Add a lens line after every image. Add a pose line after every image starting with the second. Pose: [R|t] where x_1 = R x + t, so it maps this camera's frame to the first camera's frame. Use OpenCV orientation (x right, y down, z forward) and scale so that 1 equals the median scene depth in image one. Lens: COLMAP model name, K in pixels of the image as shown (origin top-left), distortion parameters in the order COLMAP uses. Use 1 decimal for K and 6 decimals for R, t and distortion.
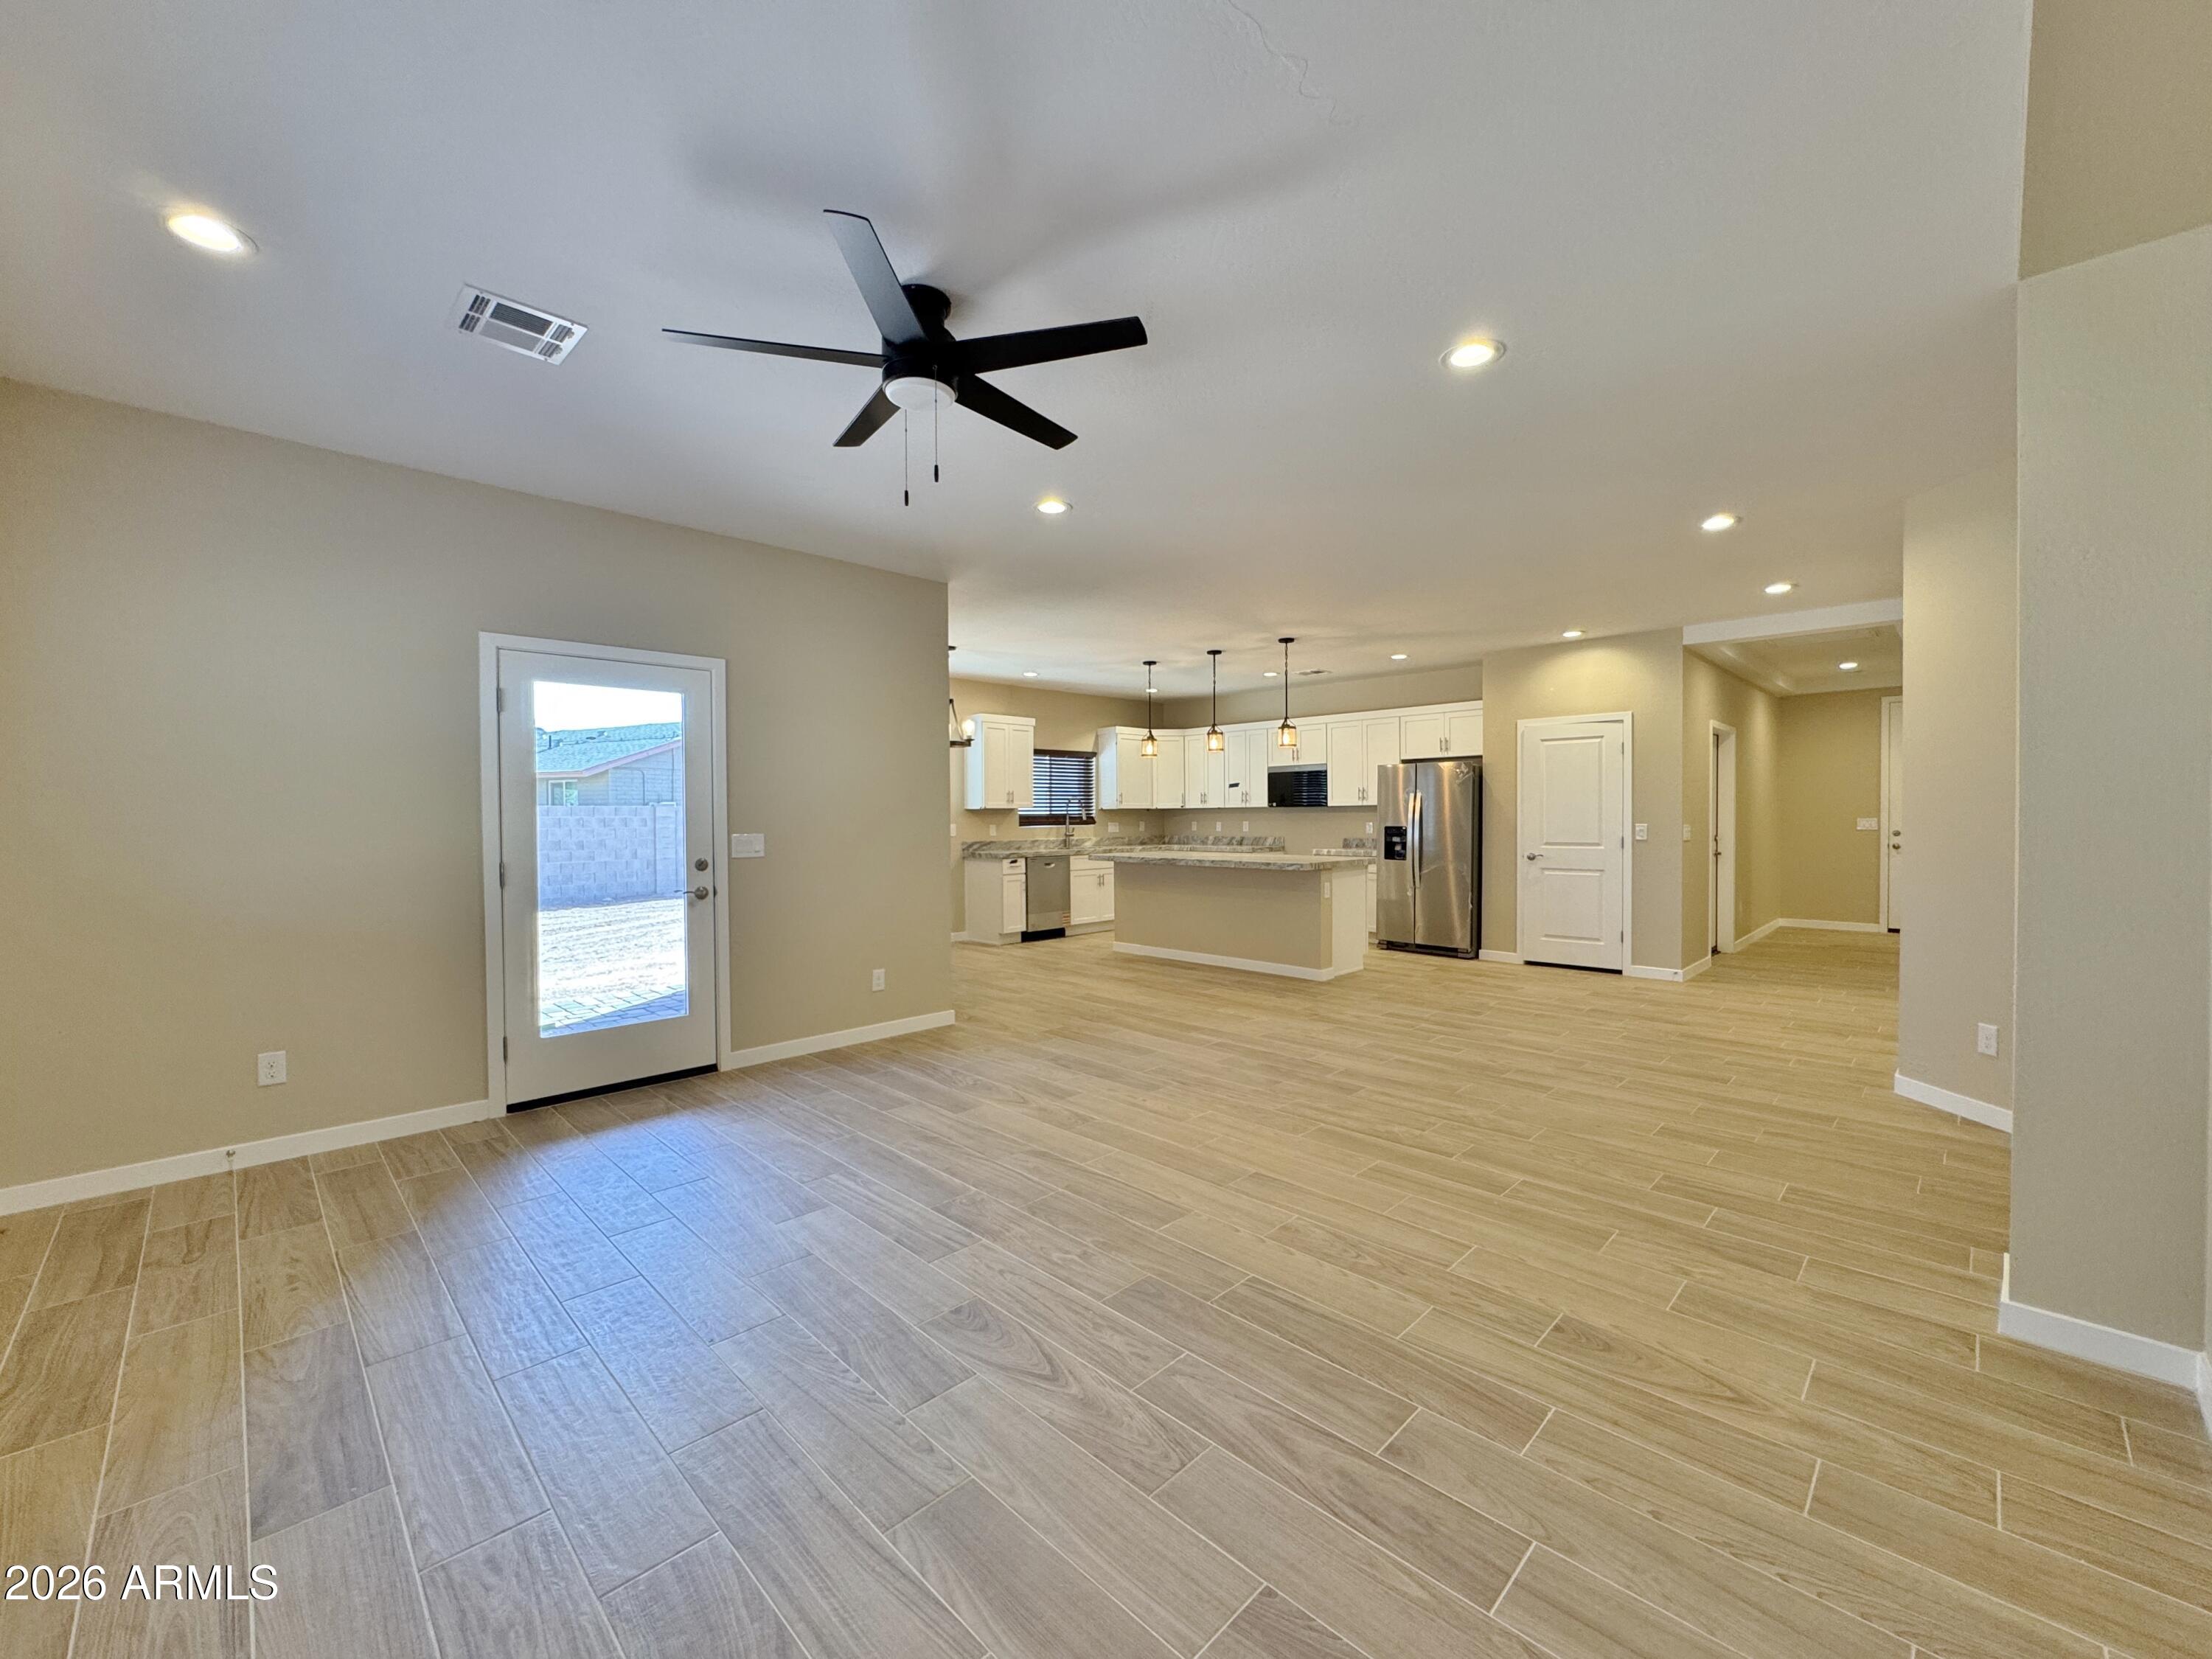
lens RADIAL K [[883.3, 0, 1106.0], [0, 883.3, 829.5], [0, 0, 1]] dist [-0.001514, -0.000267]
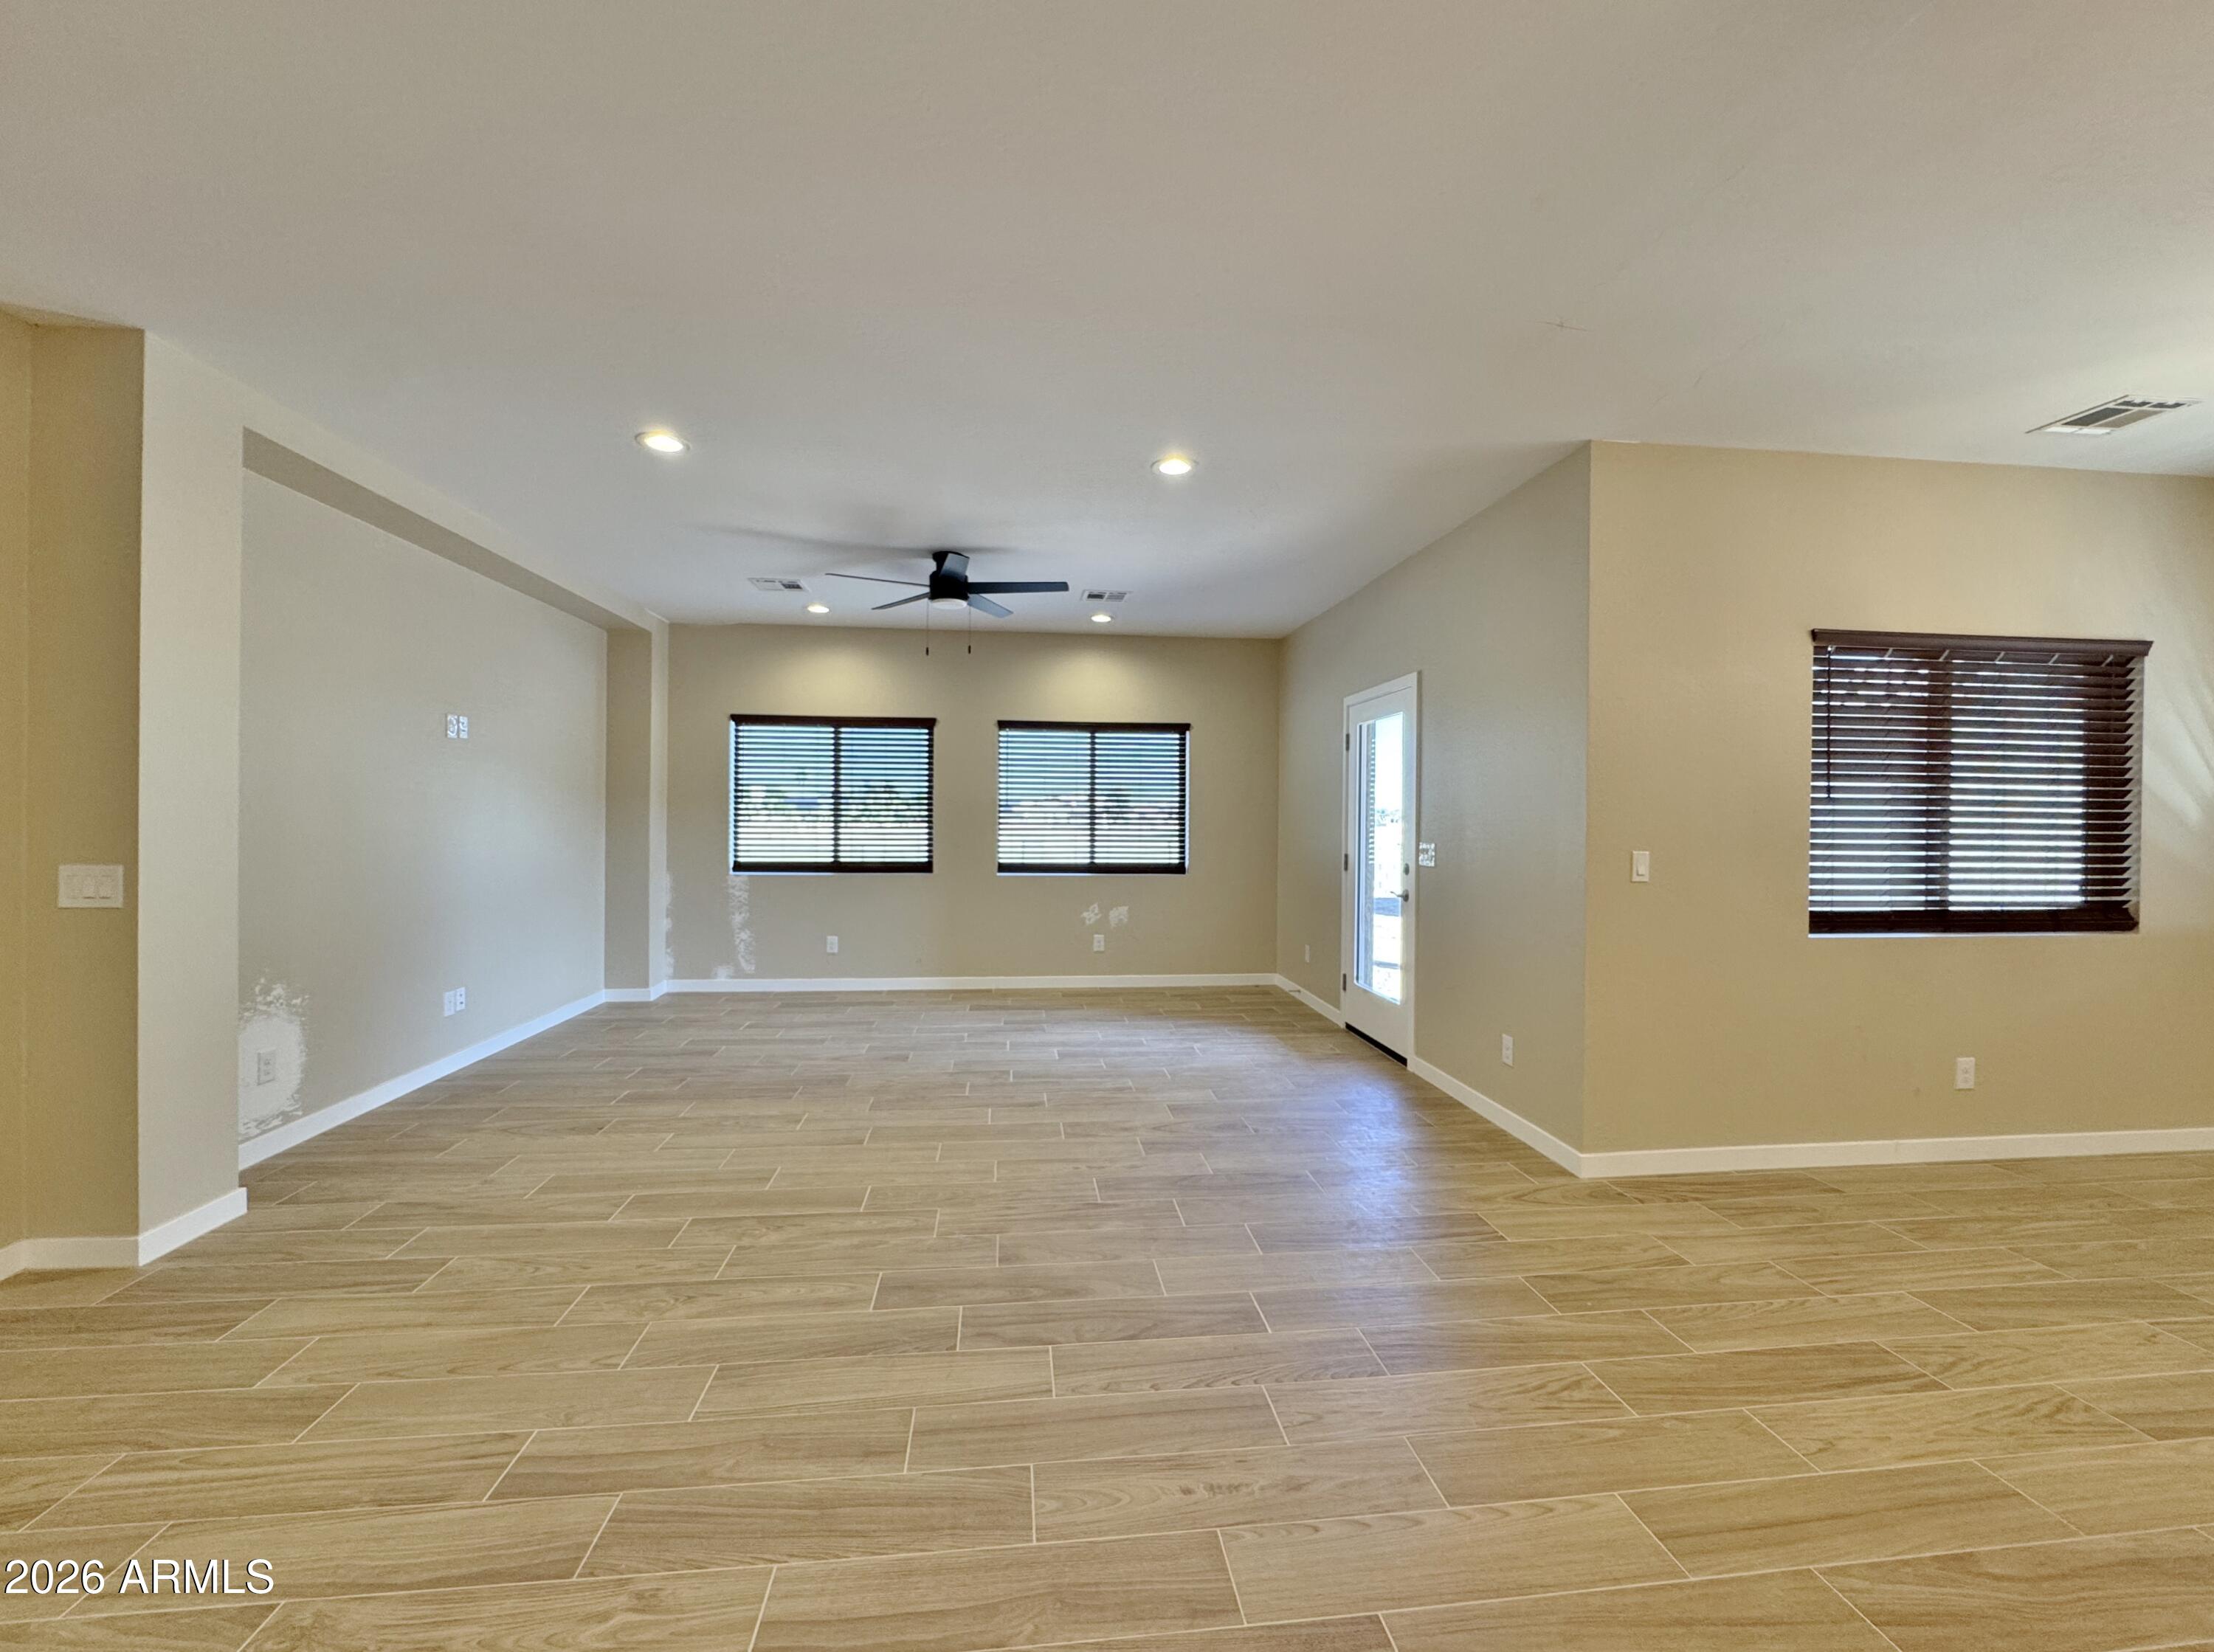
lens RADIAL K [[884.0, 0, 1107.0], [0, 884.0, 826.0], [0, 0, 1]] dist [-0.001514, -0.000267]
pose [[-0.622216, 0.005580, -0.782826, 0.700479], [-0.017863, 0.999613, 0.021323, -0.034801], [0.782642, 0.027250, -0.621876, 1.588718]]
